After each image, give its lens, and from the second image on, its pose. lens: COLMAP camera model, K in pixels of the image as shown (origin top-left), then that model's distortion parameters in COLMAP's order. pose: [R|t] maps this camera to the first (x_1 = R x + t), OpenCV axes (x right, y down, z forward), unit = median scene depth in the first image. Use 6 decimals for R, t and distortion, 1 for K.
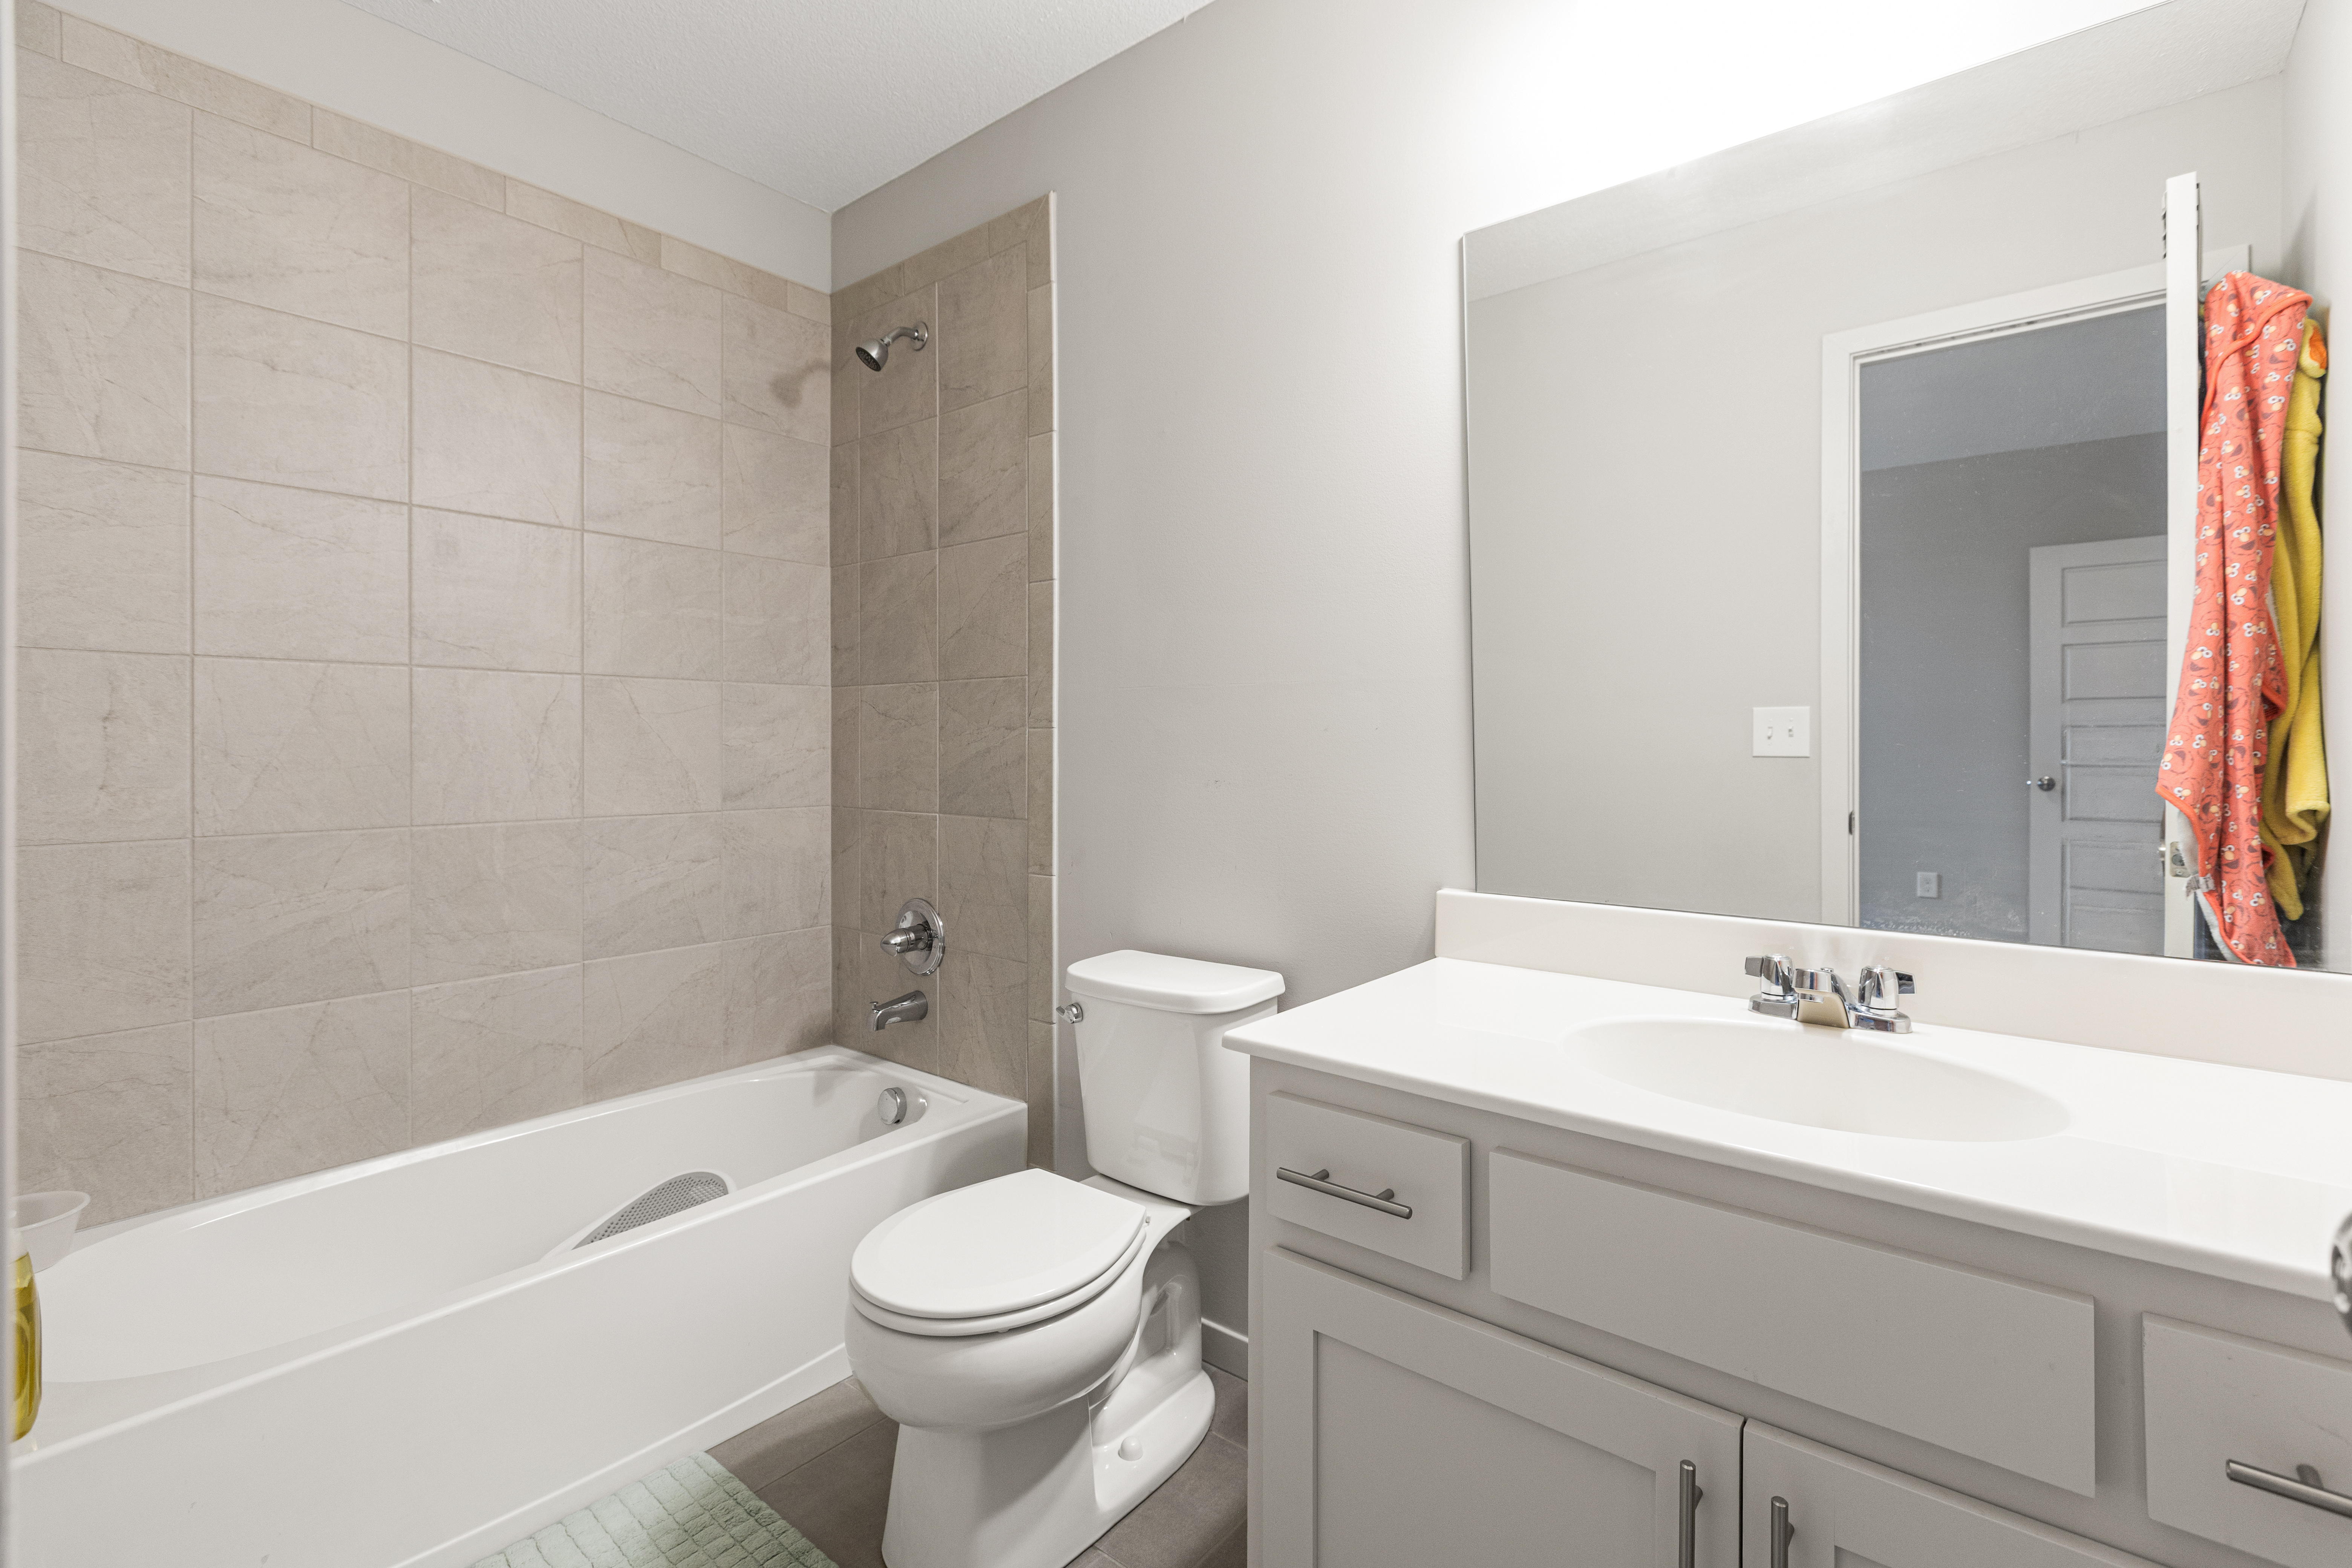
lens RADIAL K [[1063.9, 0, 1188.4], [0, 1063.9, 768.1], [0, 0, 1]] dist [0.001988, -0.000272]
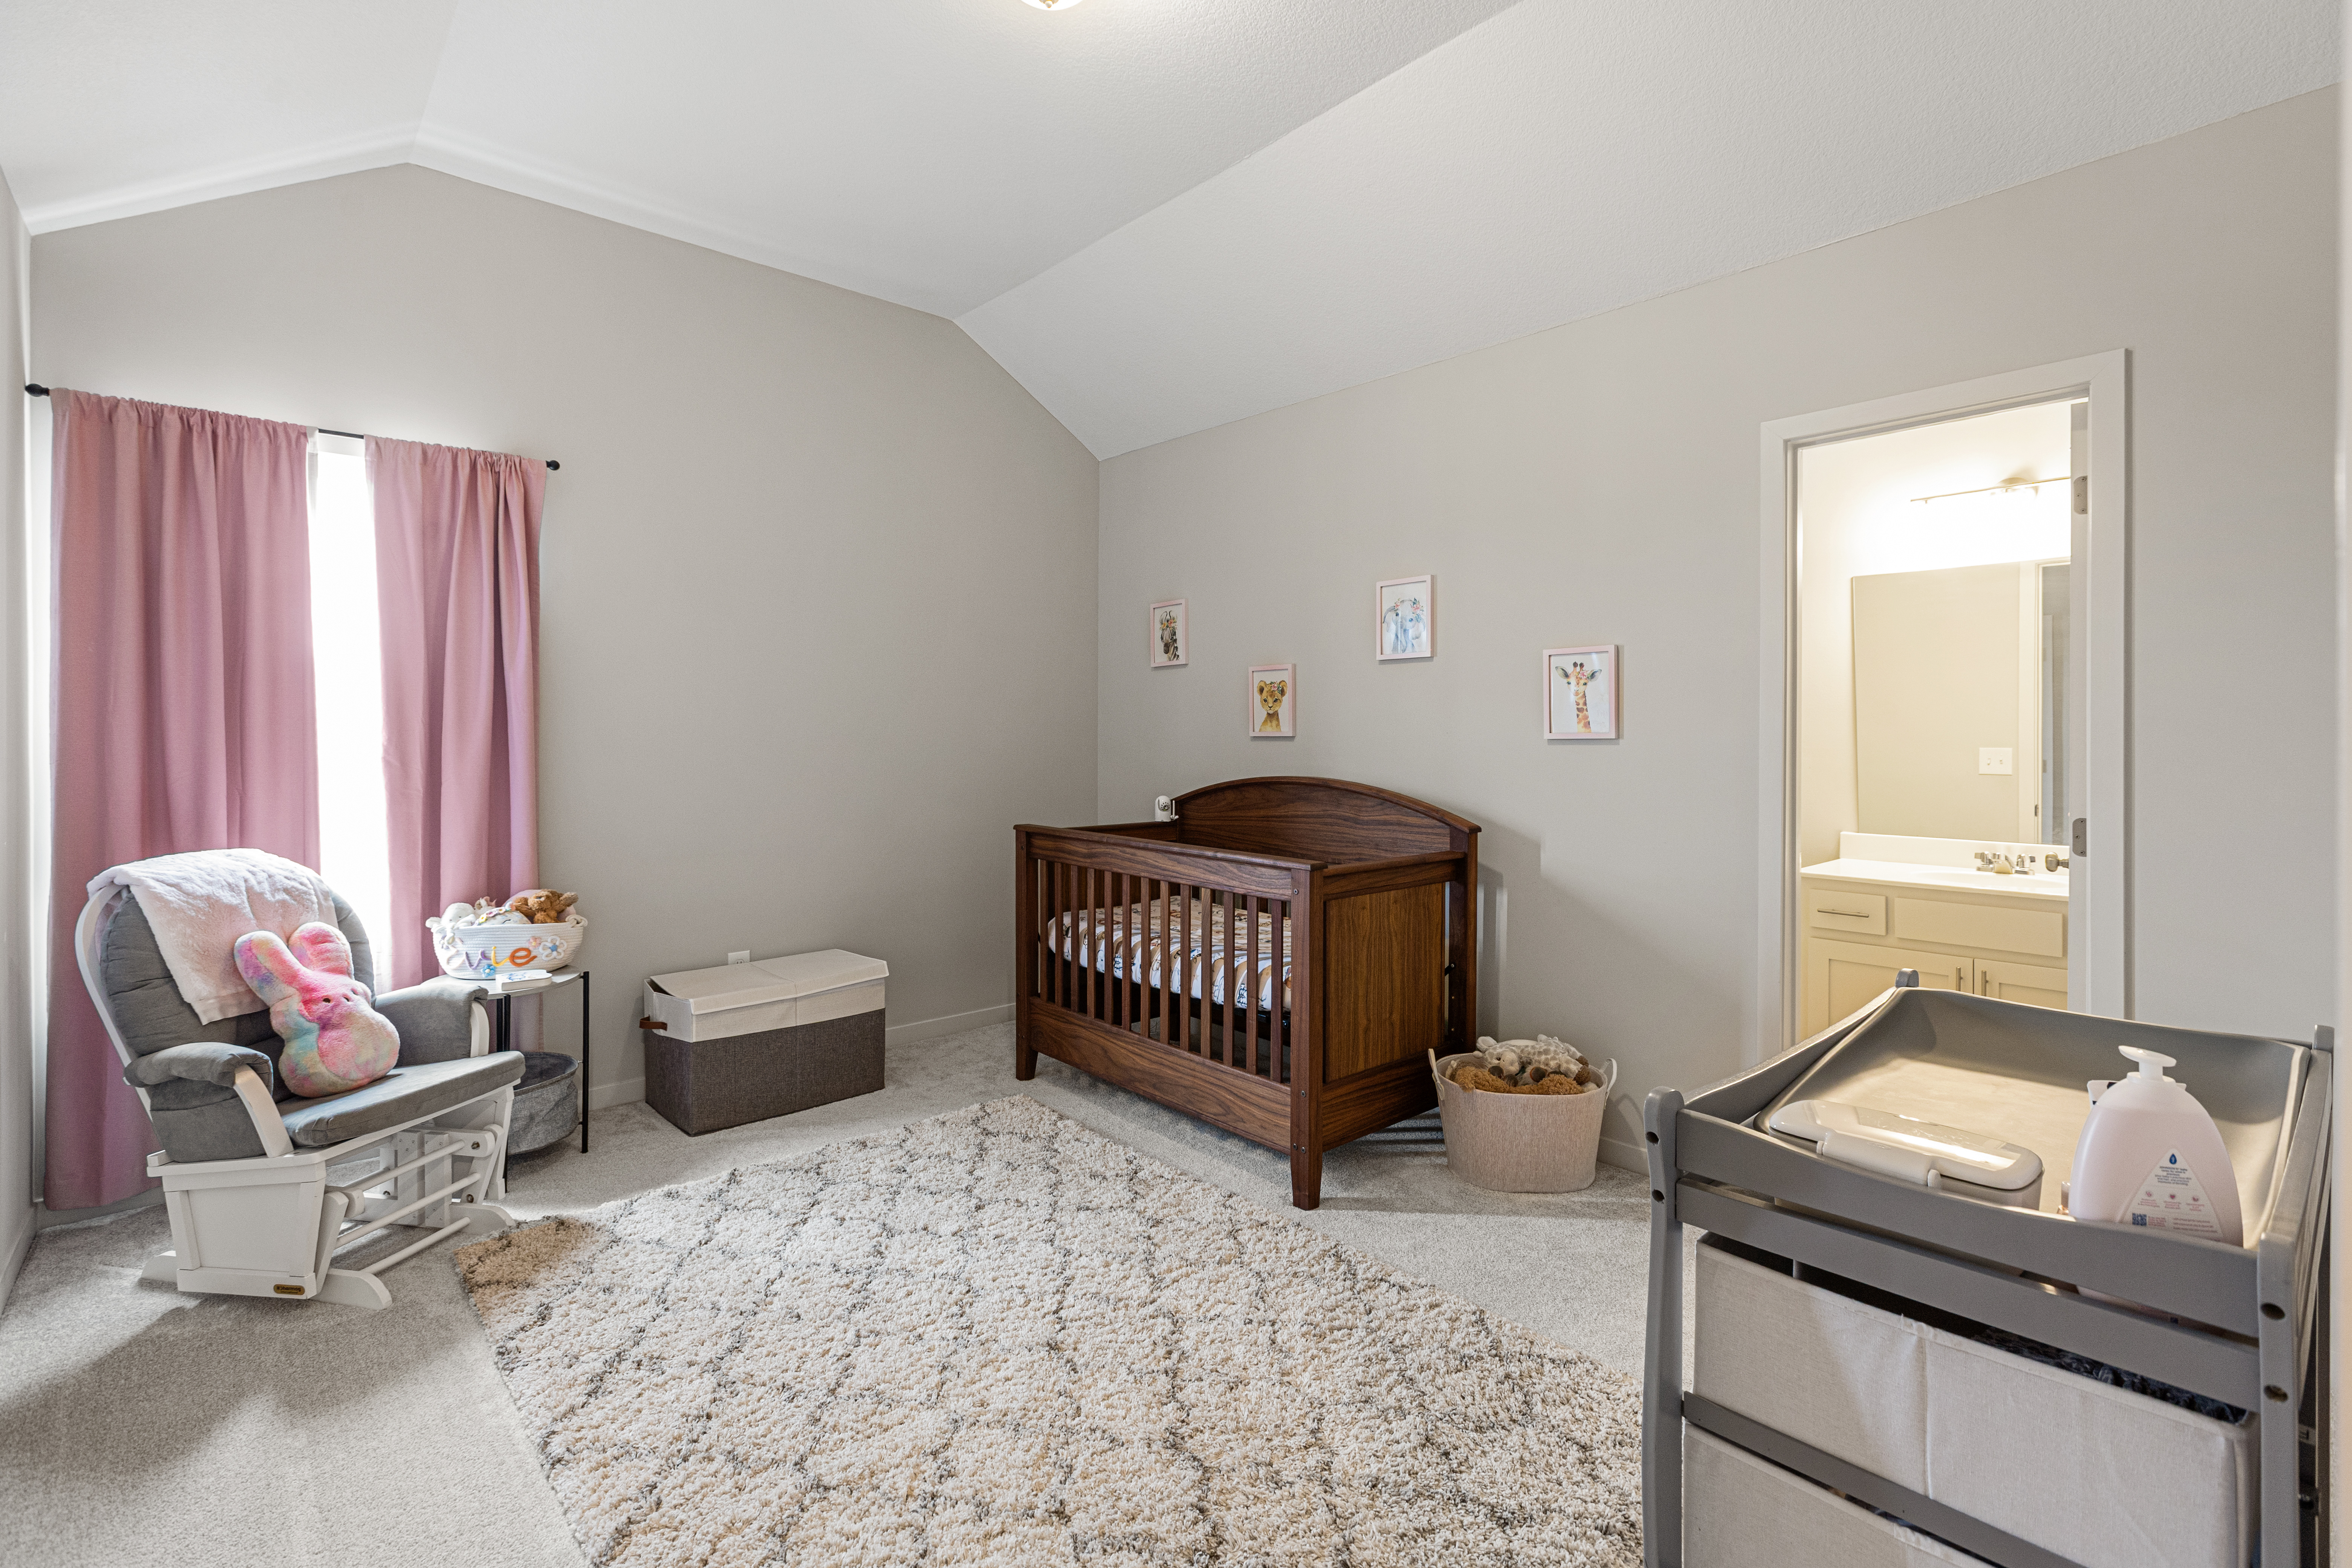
lens RADIAL K [[1052.3, 0, 1179.0], [0, 1052.3, 772.3], [0, 0, 1]] dist [0.004709, -0.000811]
pose [[0.986932, 0.004360, -0.161079, -1.199368], [-0.001780, 0.999868, 0.016159, -0.088040], [0.161128, -0.015661, 0.986809, -2.268458]]
